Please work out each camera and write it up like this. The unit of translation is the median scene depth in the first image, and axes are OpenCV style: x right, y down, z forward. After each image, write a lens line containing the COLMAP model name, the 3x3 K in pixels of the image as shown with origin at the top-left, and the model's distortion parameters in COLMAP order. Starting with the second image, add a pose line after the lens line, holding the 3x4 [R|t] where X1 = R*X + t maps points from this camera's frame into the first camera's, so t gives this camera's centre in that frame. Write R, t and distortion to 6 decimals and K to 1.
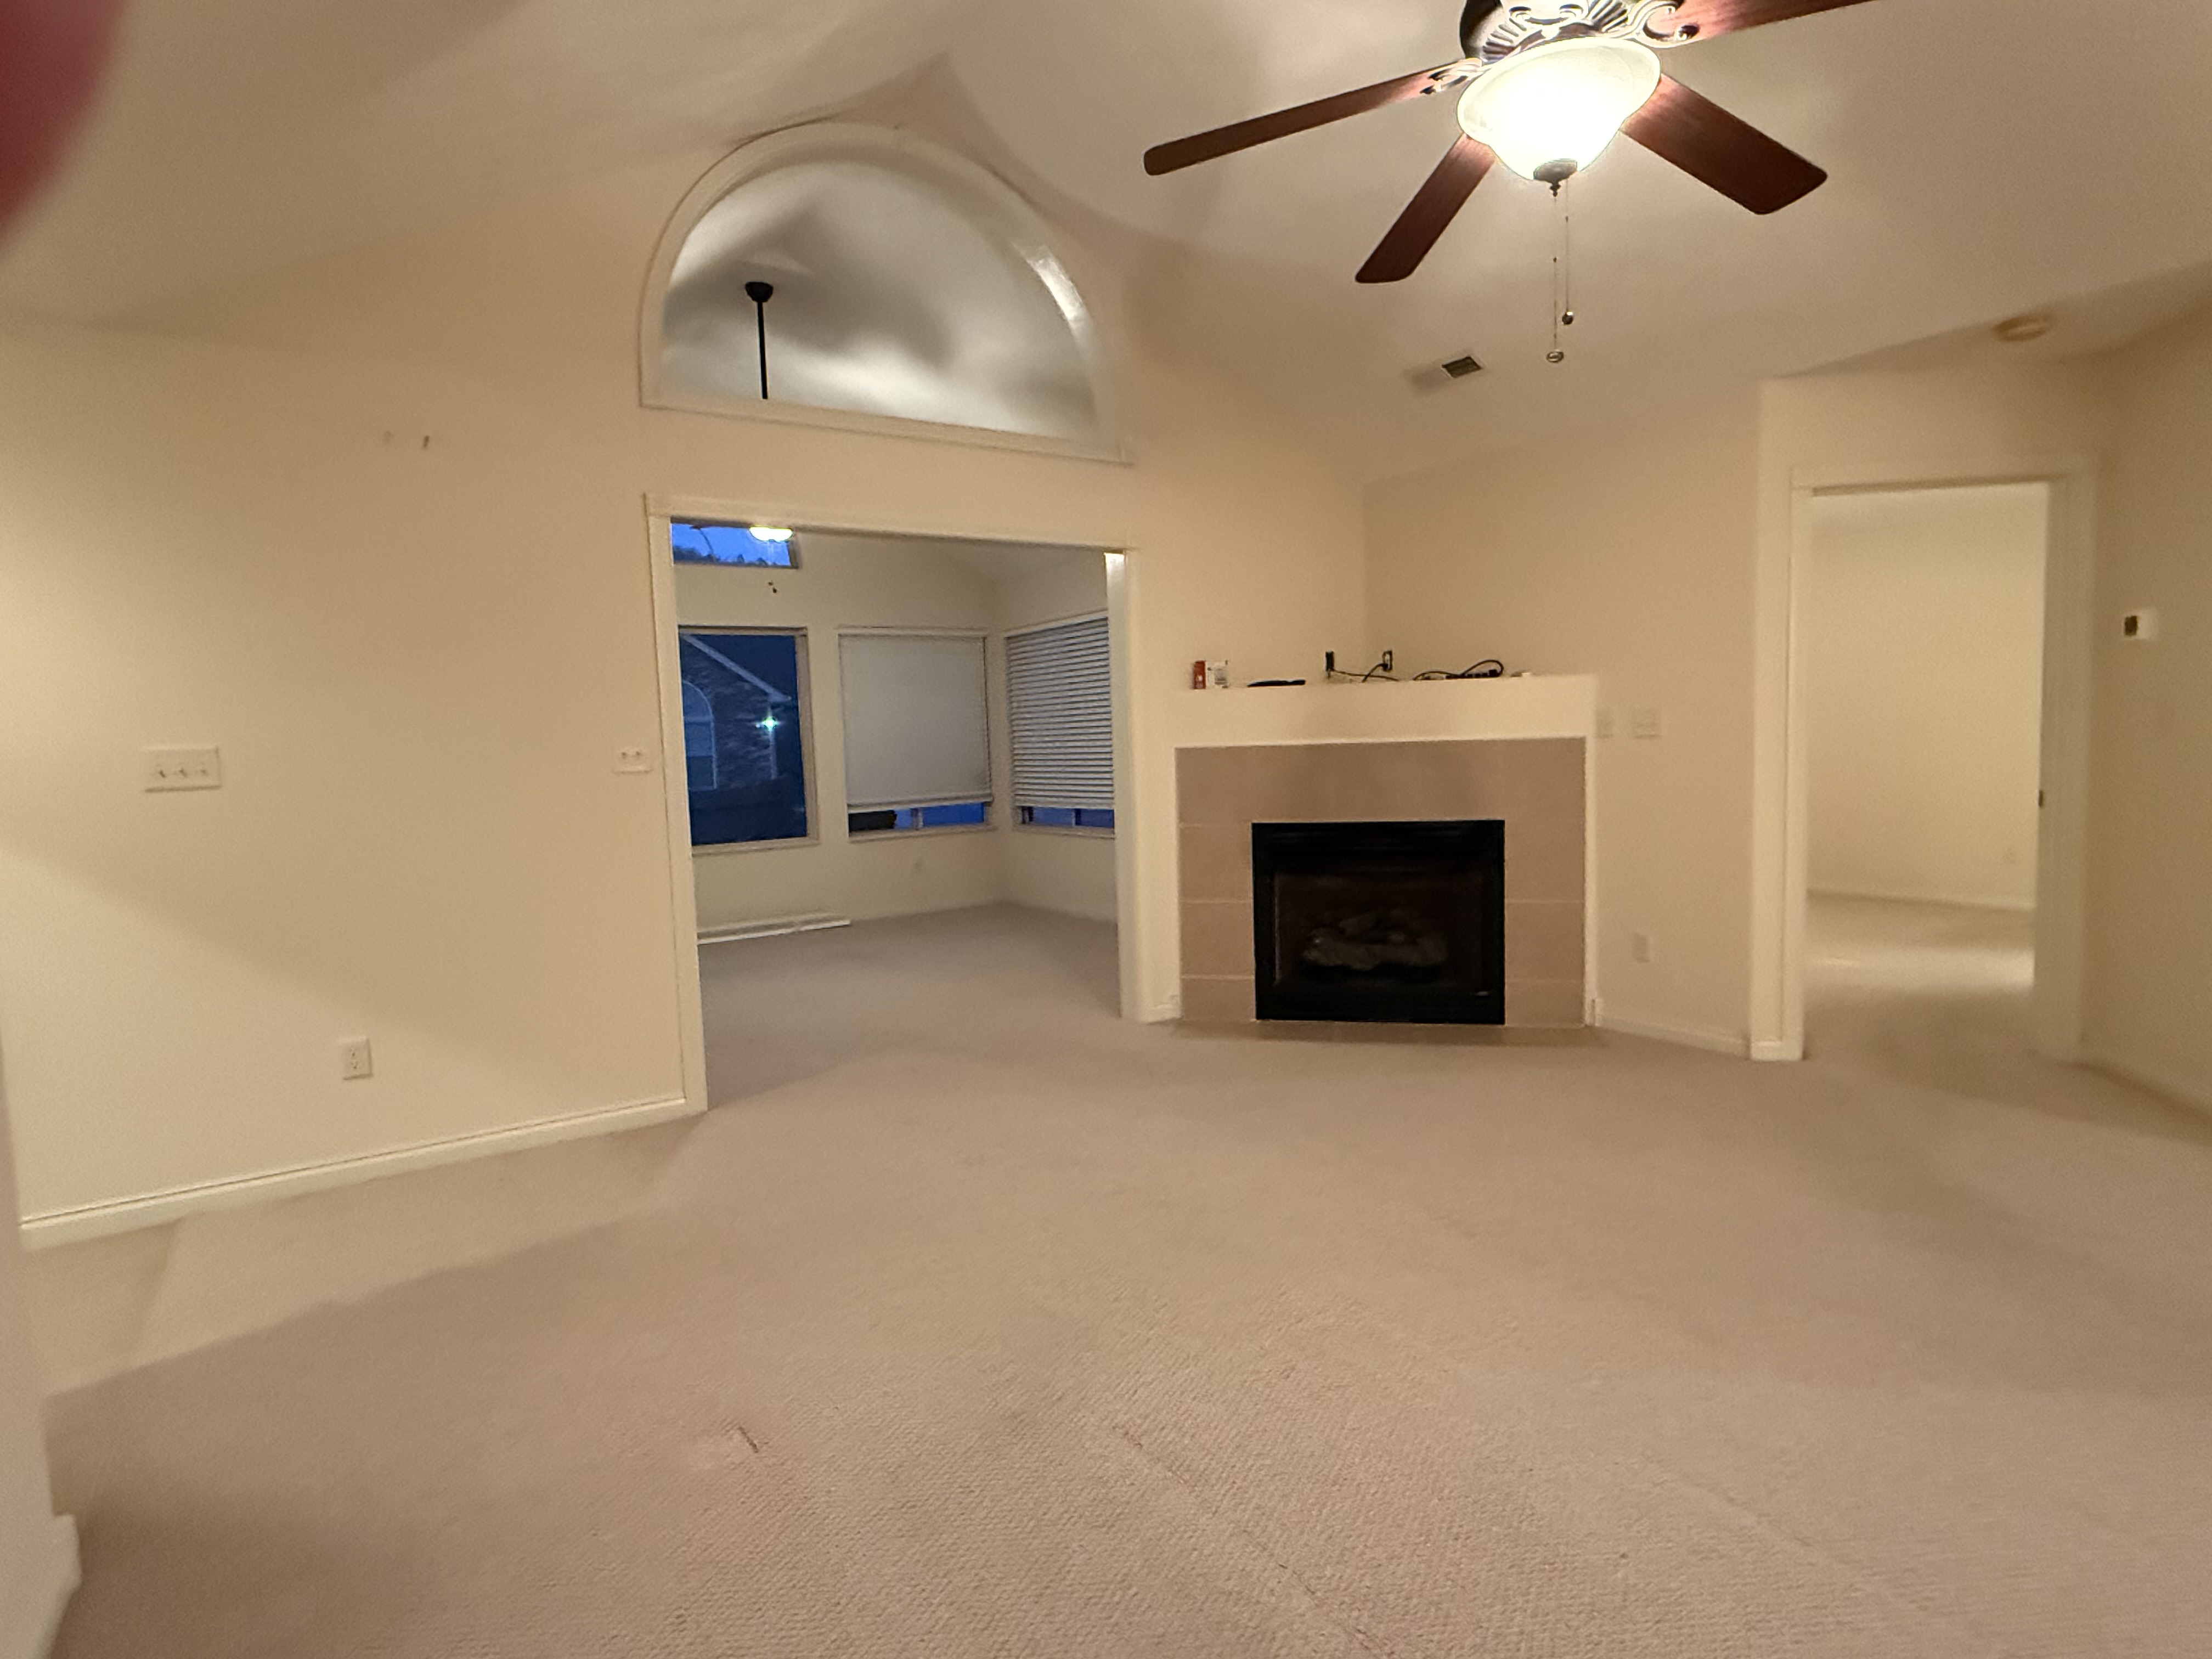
lens RADIAL K [[1157.7, 0, 1119.4], [0, 1157.7, 829.2], [0, 0, 1]] dist [0.001122, 0.001542]
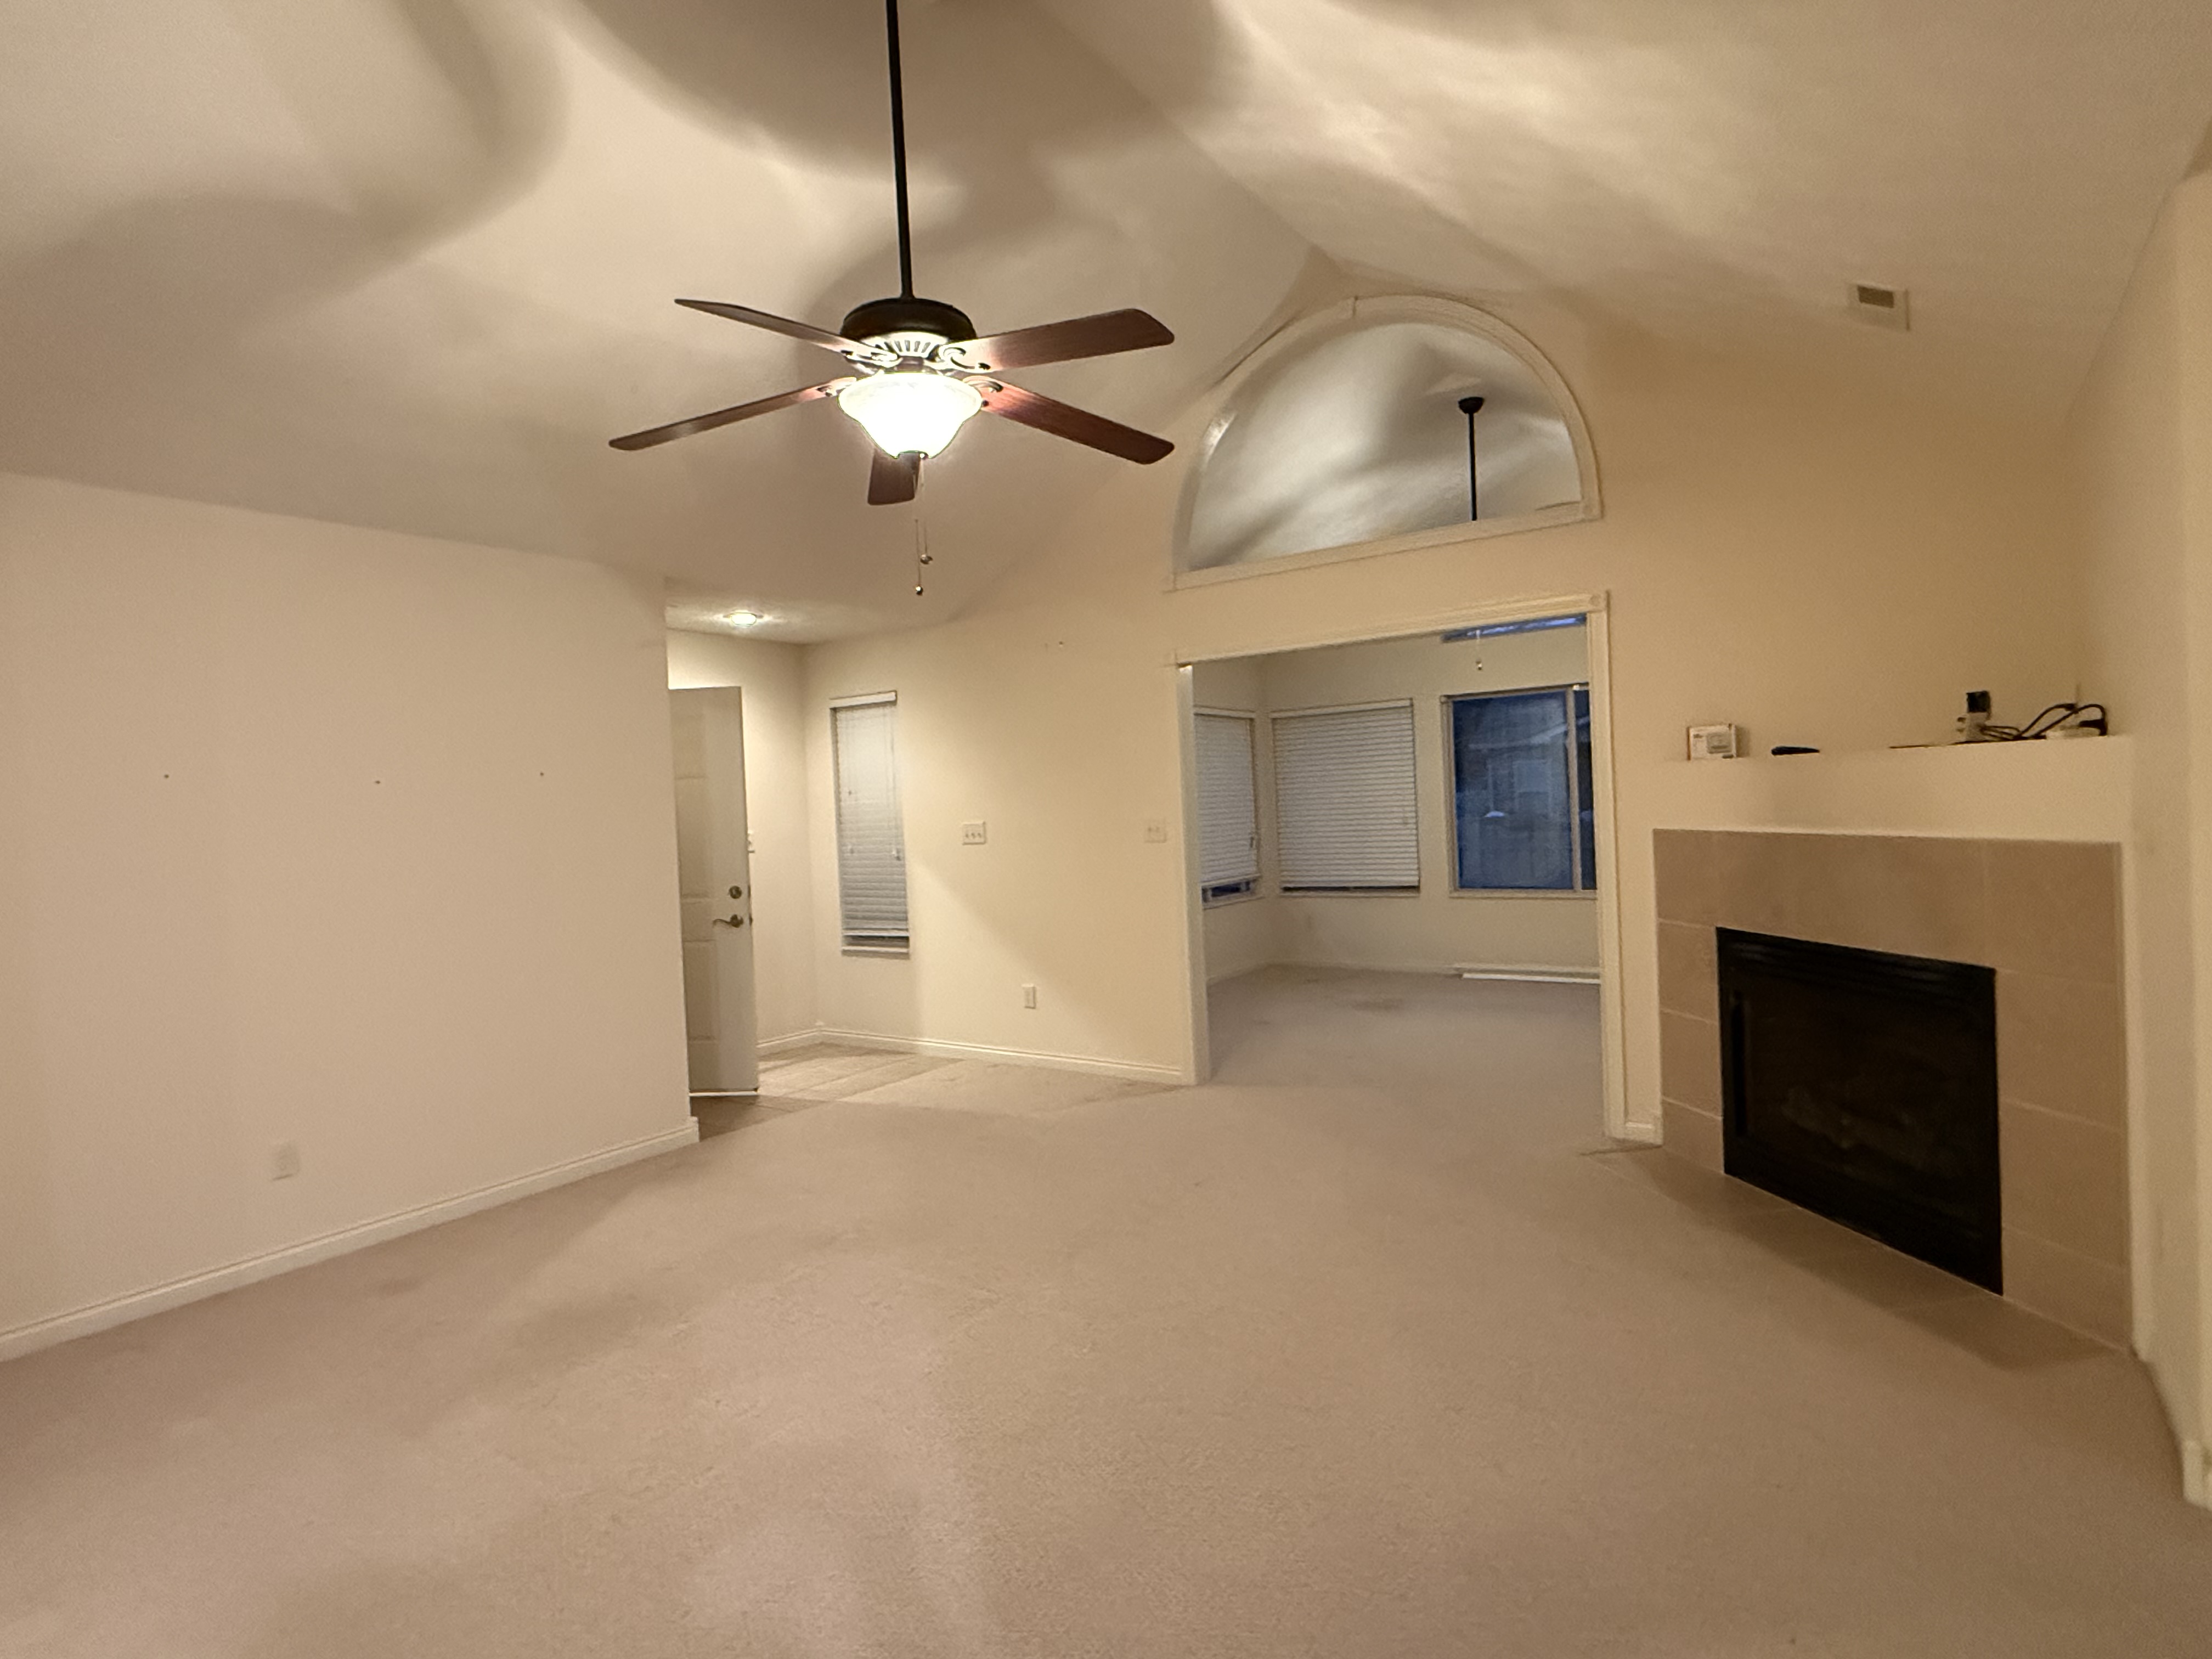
lens RADIAL K [[1157.7, 0, 1103.9], [0, 1157.7, 832.4], [0, 0, 1]] dist [0.001122, 0.001542]
pose [[0.364146, 0.040452, -0.930463, 0.923617], [-0.044619, 0.998667, 0.025955, -0.095092], [0.930273, 0.032066, 0.365465, 0.404460]]
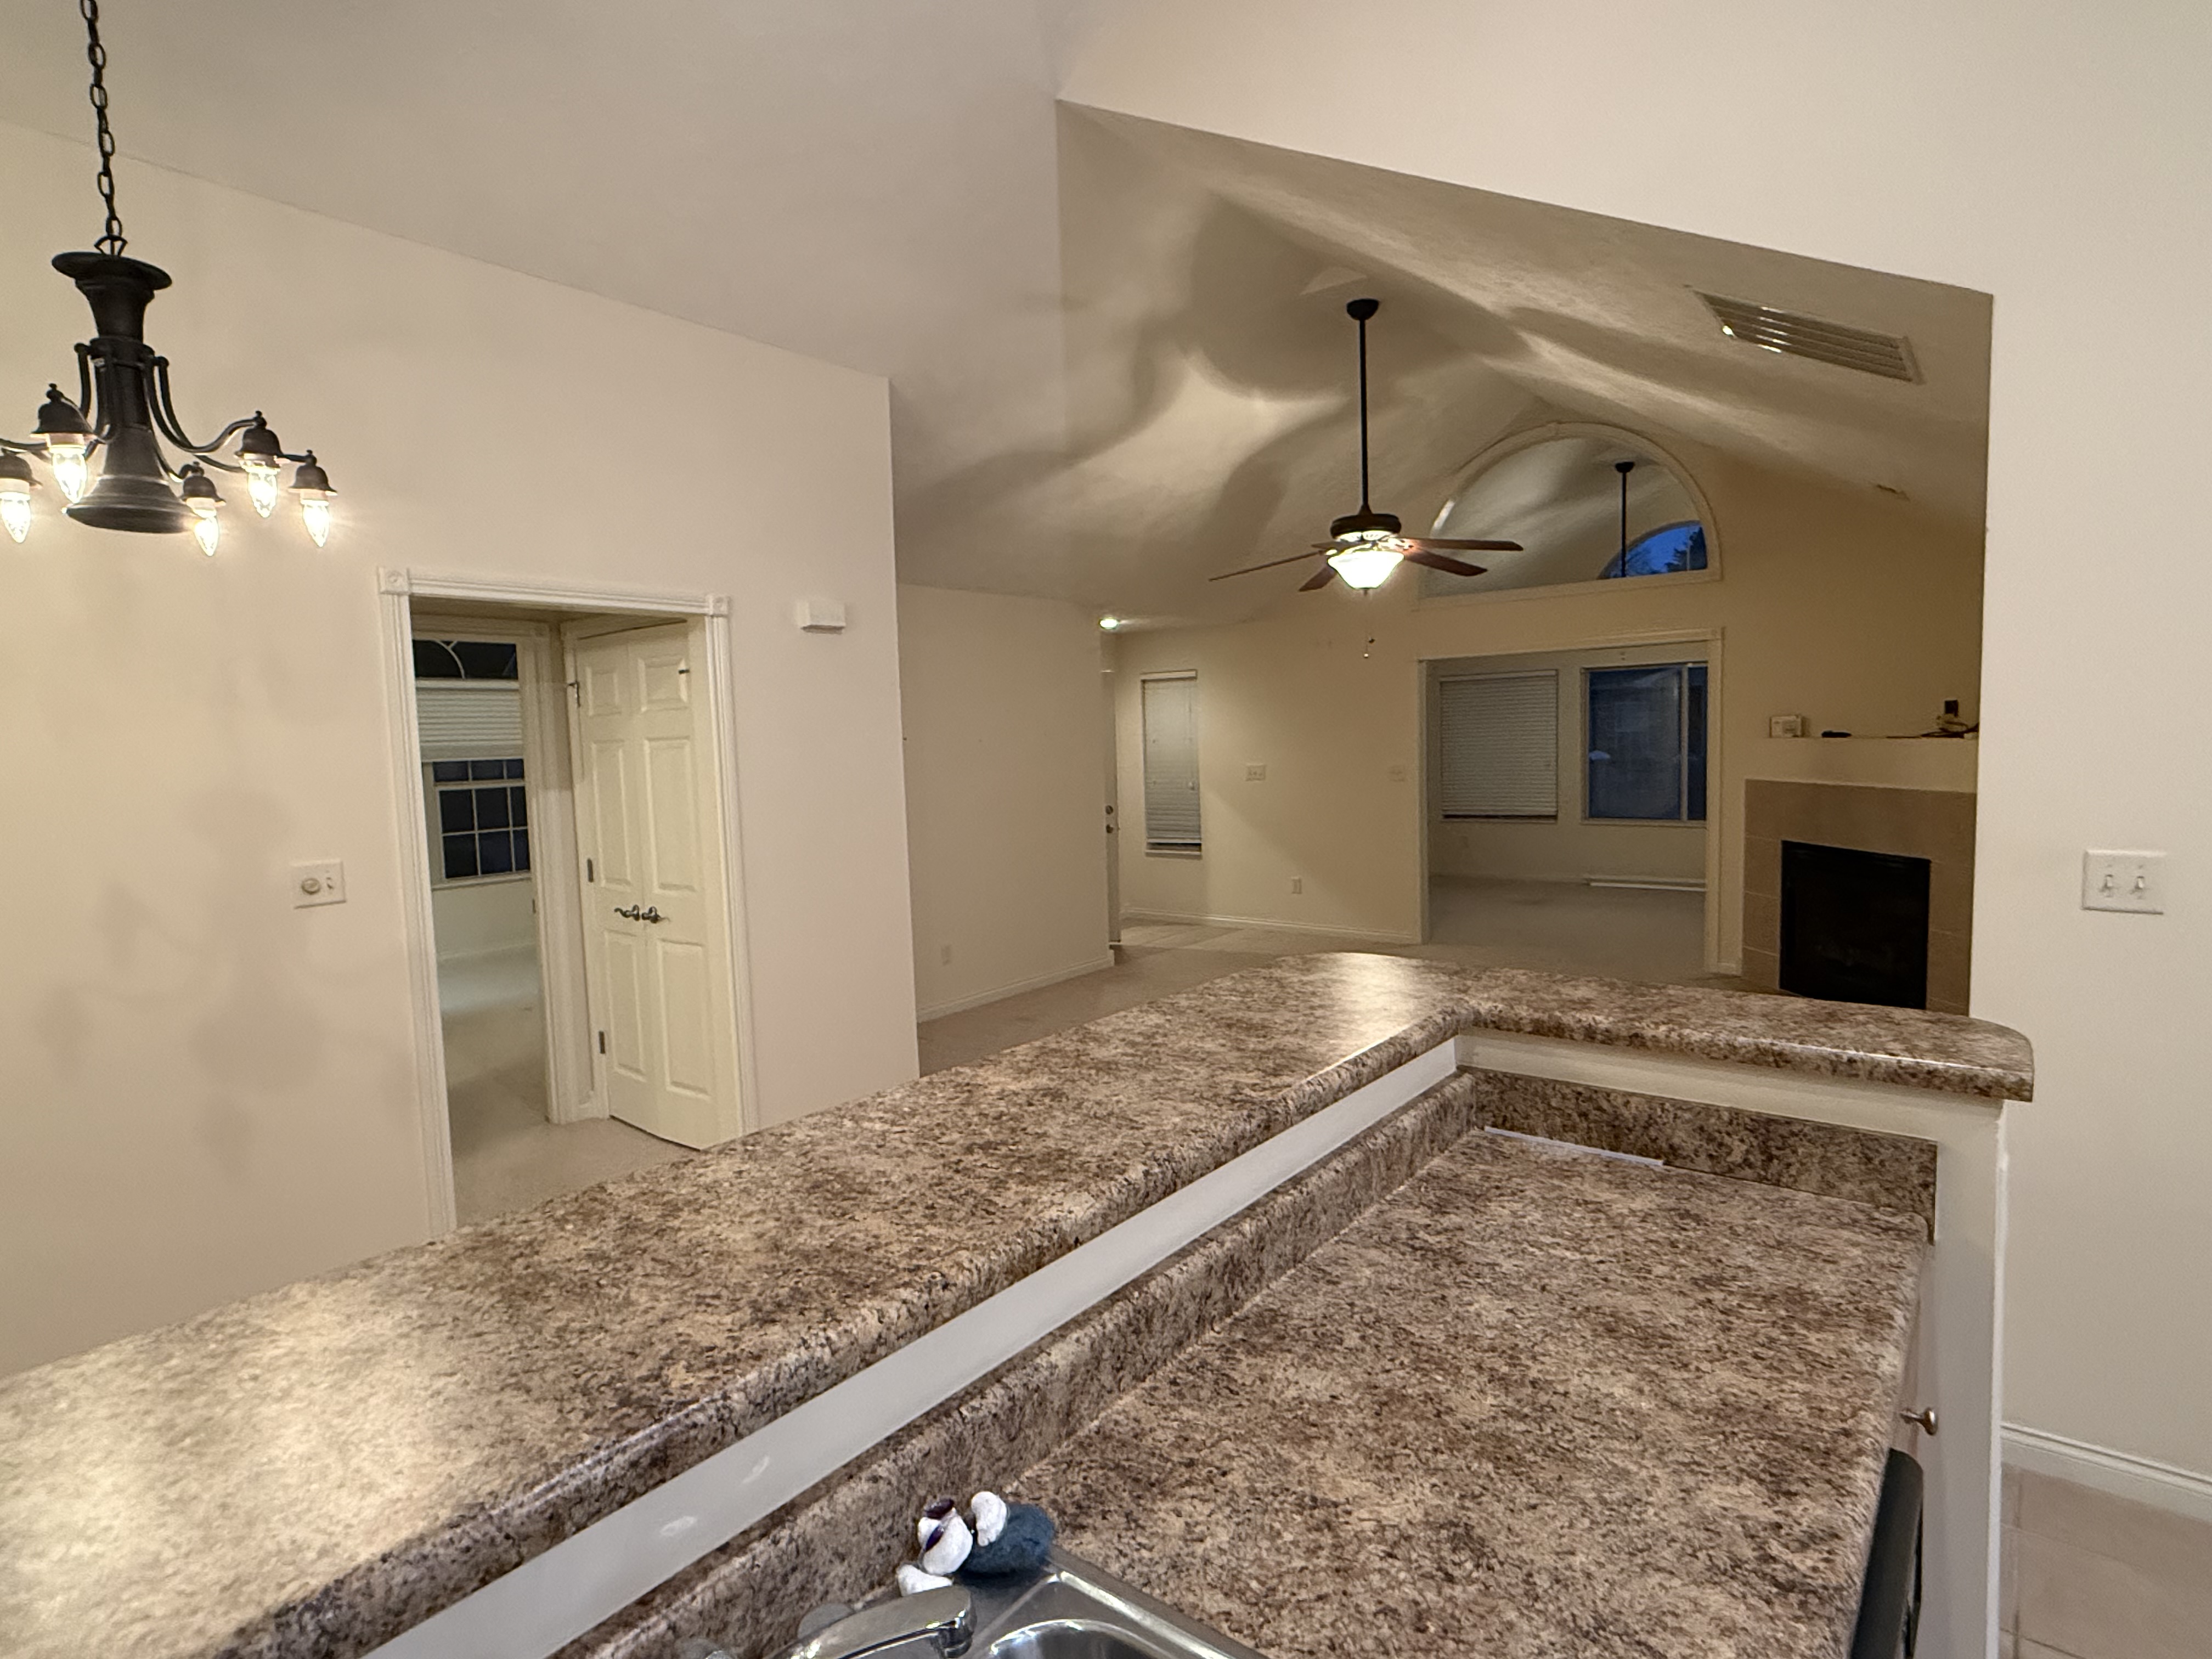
lens RADIAL K [[1157.7, 0, 1099.2], [0, 1157.7, 831.2], [0, 0, 1]] dist [0.001122, 0.001542]
pose [[0.301138, 0.103757, -0.947919, 1.485176], [-0.057334, 0.994234, 0.090613, -0.118658], [0.951855, 0.027061, 0.305351, -0.193974]]
